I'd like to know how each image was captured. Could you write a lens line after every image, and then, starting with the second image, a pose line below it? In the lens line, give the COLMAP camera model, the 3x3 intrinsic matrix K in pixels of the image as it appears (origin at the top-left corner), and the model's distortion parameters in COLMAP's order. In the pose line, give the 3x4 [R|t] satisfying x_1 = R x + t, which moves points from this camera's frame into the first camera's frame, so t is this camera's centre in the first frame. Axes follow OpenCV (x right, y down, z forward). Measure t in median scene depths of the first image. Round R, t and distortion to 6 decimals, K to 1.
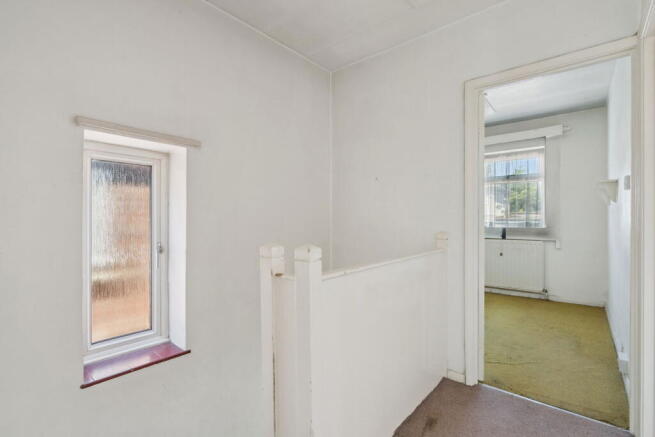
lens RADIAL K [[303.2, 0, 327.5], [0, 303.2, 218.5], [0, 0, 1]] dist [-0.002627, 0.000066]
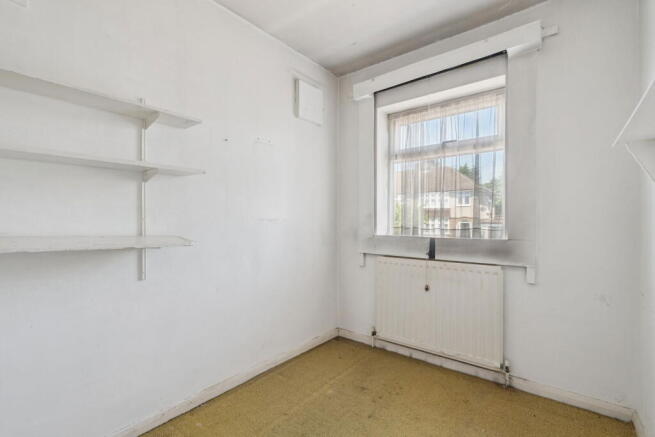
lens RADIAL K [[294.5, 0, 327.5], [0, 294.5, 218.5], [0, 0, 1]] dist [-0.000071, 0.000147]
pose [[0.999385, 0.003056, 0.034938, 0.401936], [-0.002939, 0.999990, -0.003398, -0.001959], [-0.034948, 0.003293, 0.999384, 0.517910]]
